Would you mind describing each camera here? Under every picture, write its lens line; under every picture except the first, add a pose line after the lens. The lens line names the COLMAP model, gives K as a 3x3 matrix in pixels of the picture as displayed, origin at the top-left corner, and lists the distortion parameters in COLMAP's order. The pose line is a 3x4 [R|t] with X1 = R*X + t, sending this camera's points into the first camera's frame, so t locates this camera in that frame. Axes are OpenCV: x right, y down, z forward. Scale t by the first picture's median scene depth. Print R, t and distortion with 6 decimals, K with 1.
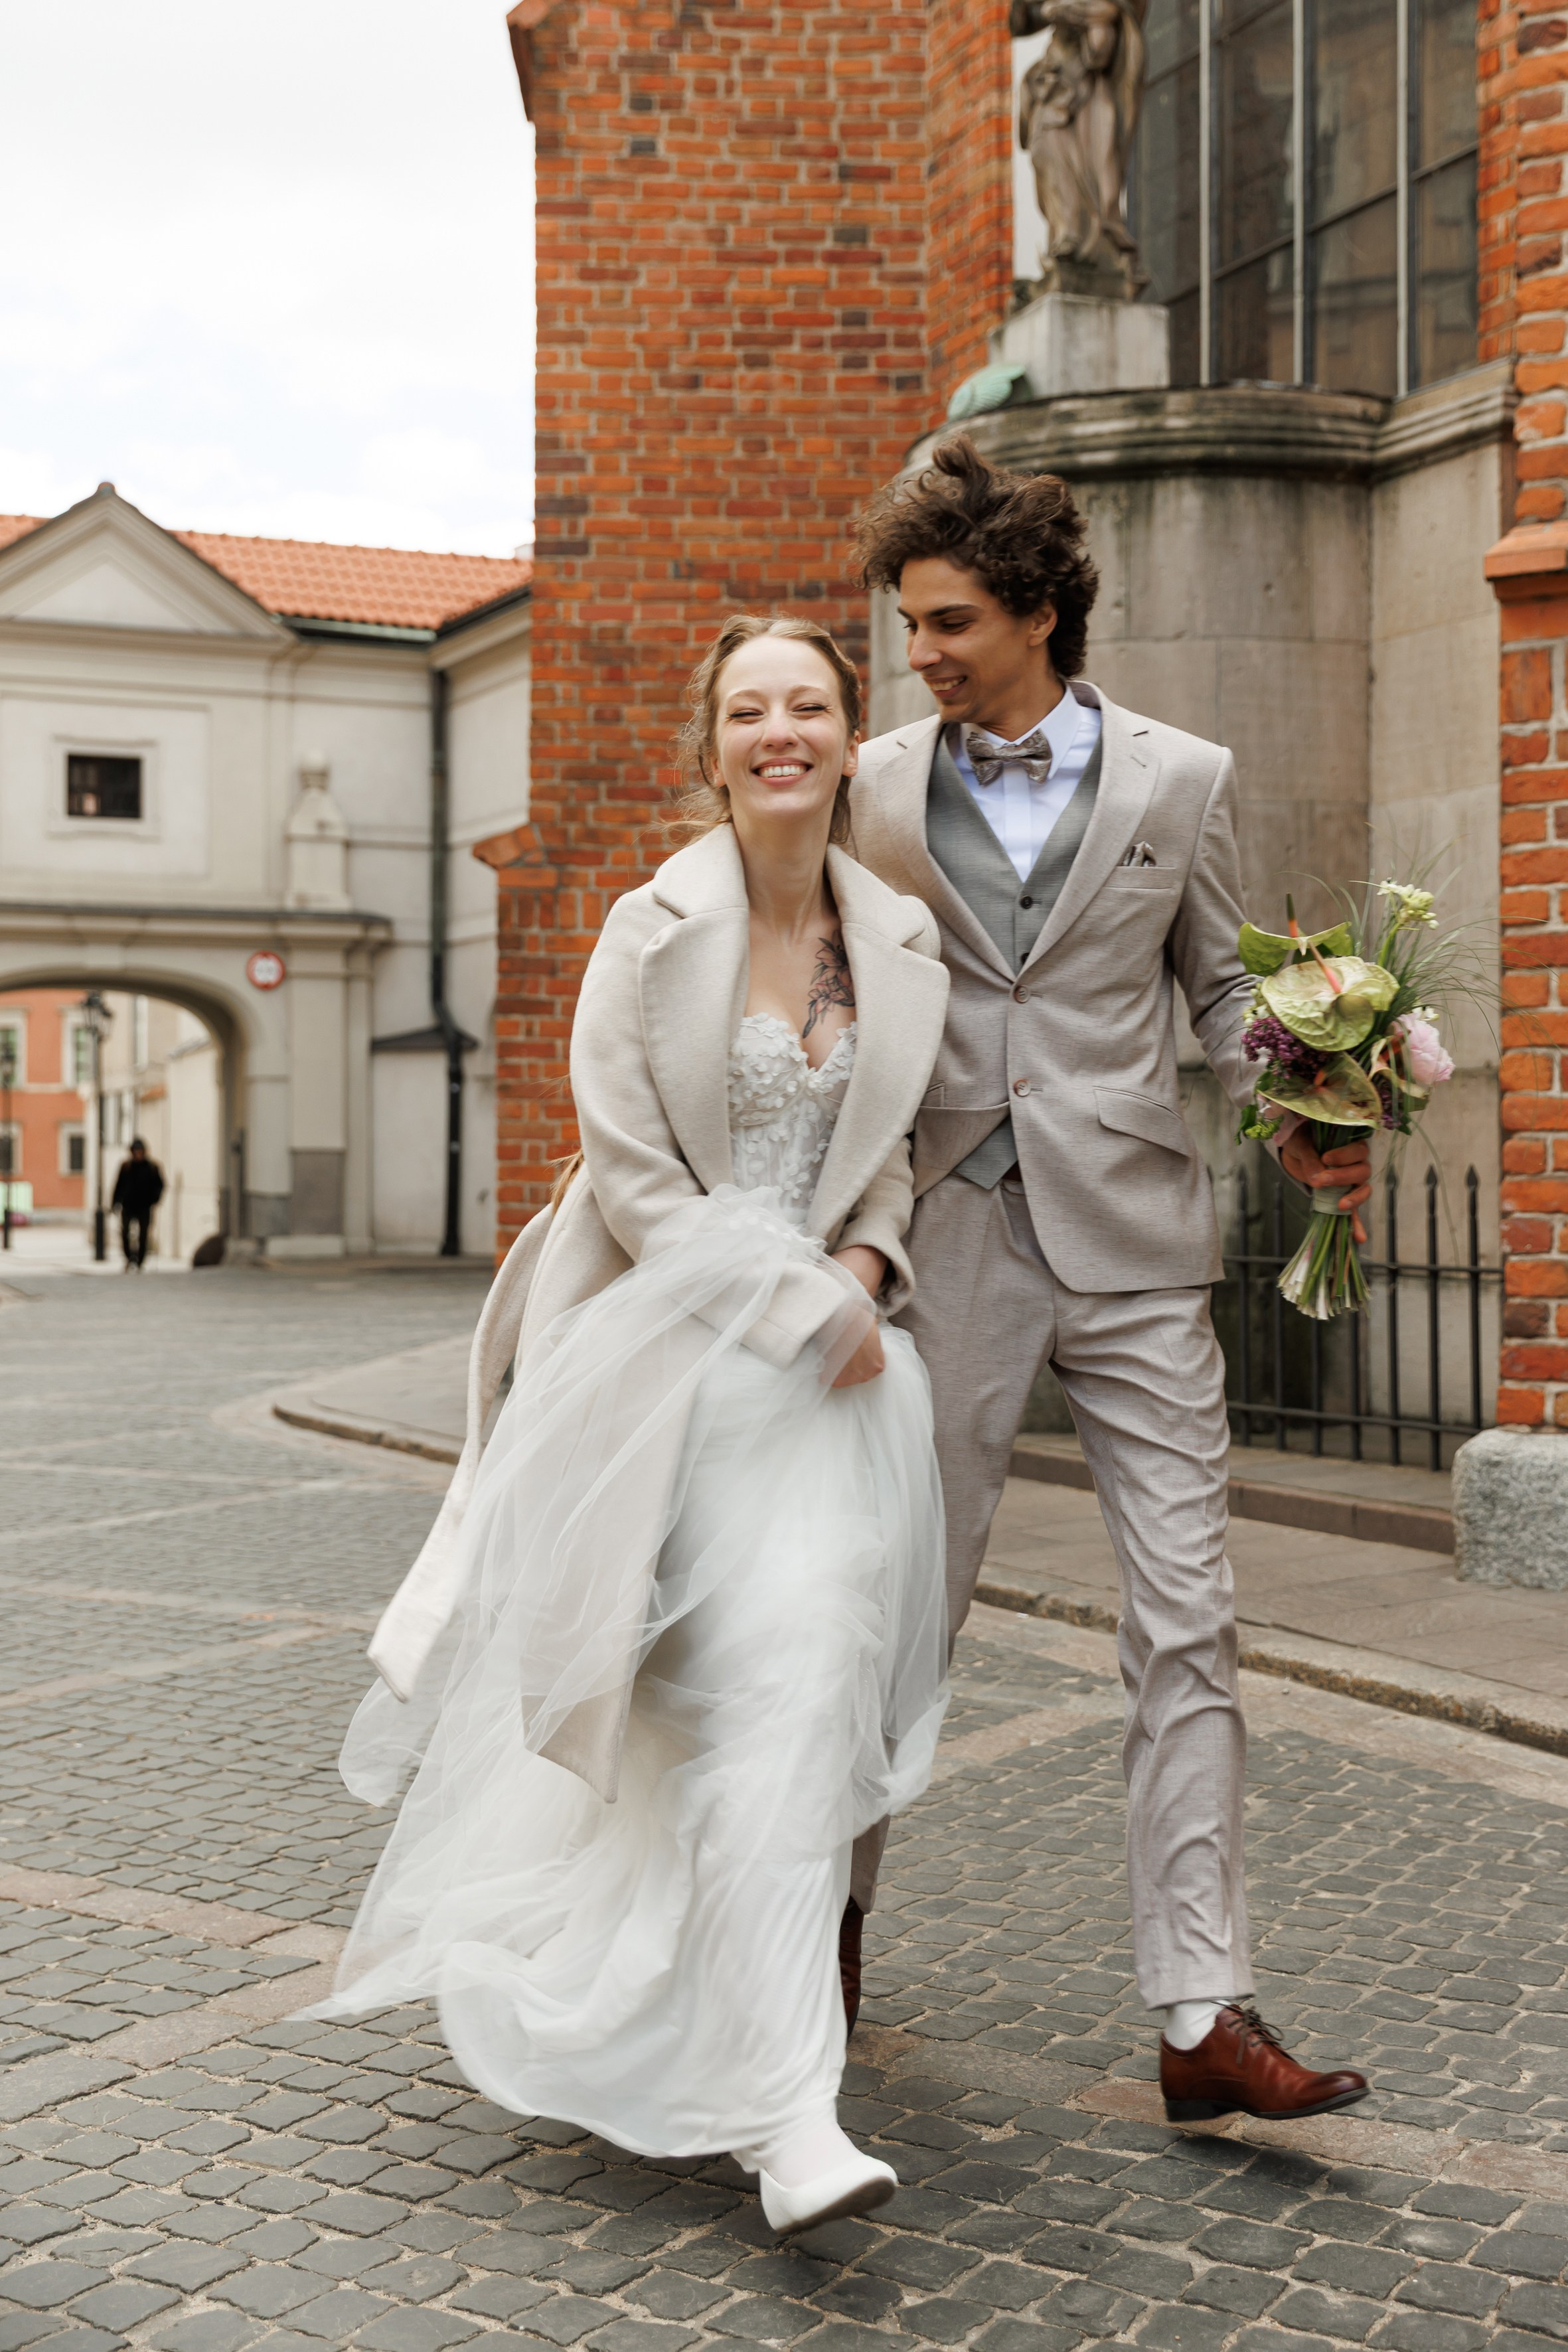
lens RADIAL K [[2888.6, 0, 845.4], [0, 2888.6, 1126.3], [0, 0, 1]] dist [0.014659, 0.008492]
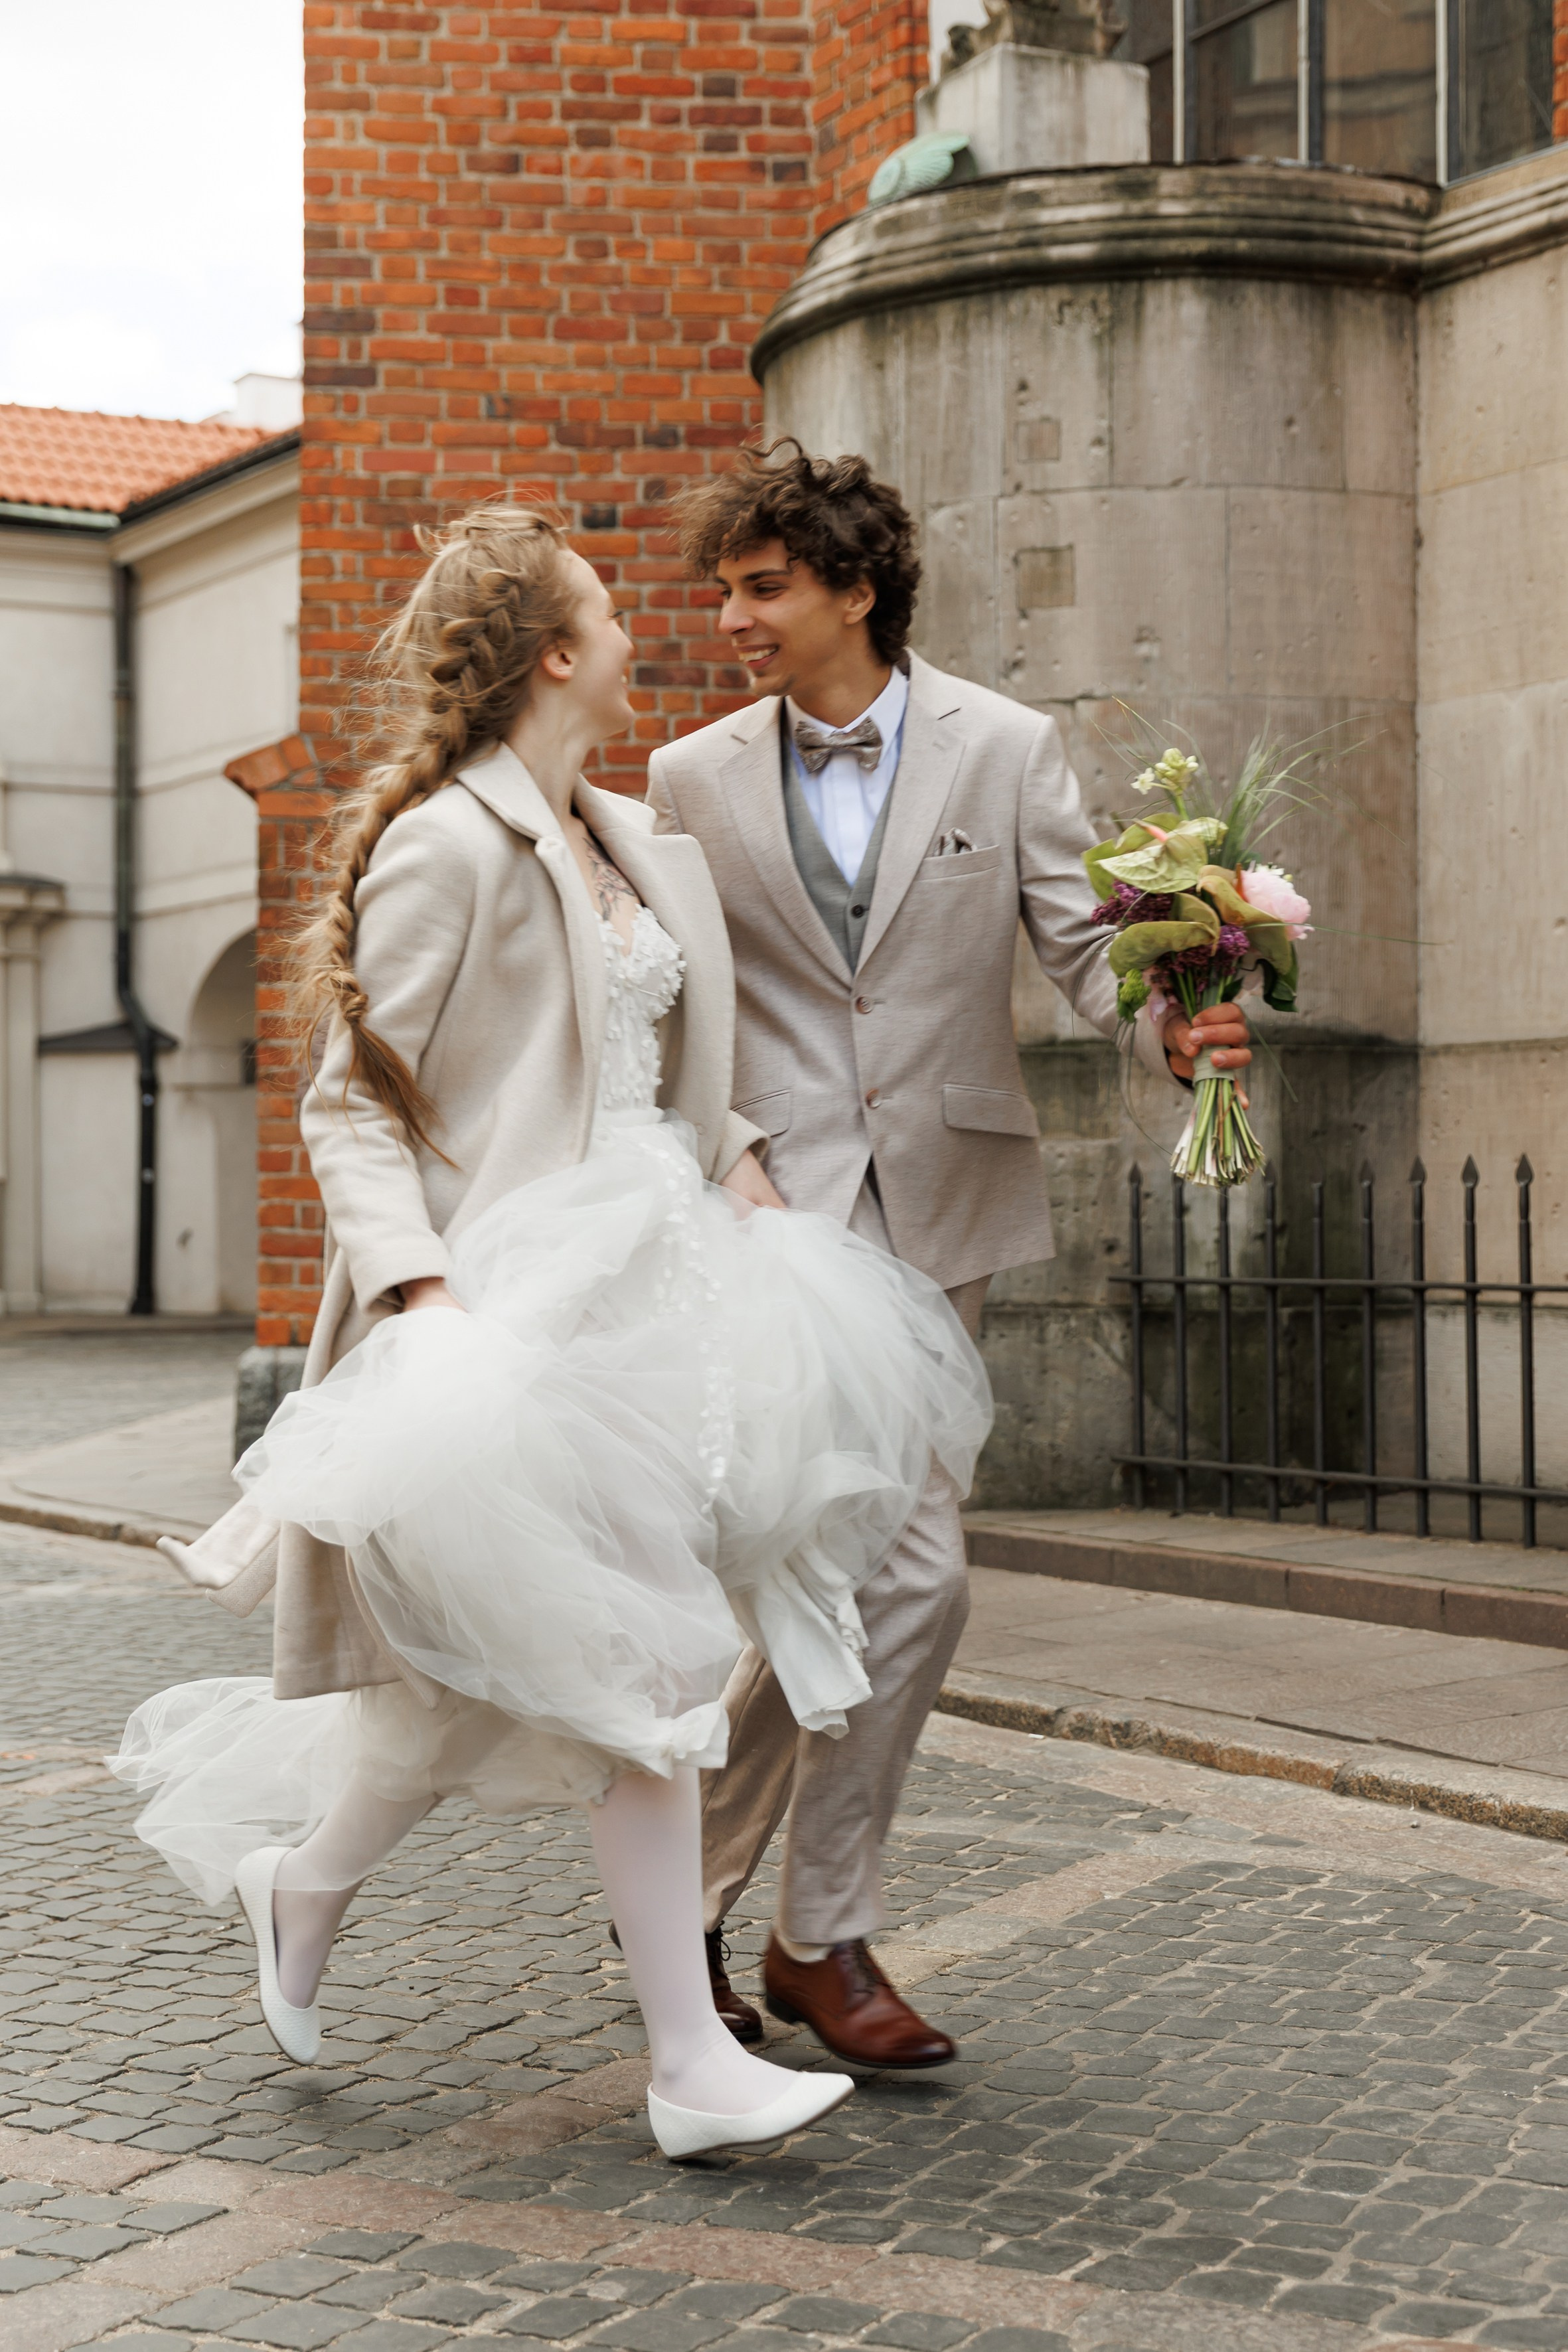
lens RADIAL K [[3449.3, 0, 785.0], [0, 3449.3, 1235.7], [0, 0, 1]] dist [0.006046, 0.034180]
pose [[0.995811, -0.003302, 0.091380, -0.072638], [0.002567, 0.999963, 0.008165, 0.024096], [-0.091404, -0.007896, 0.995783, 0.081082]]
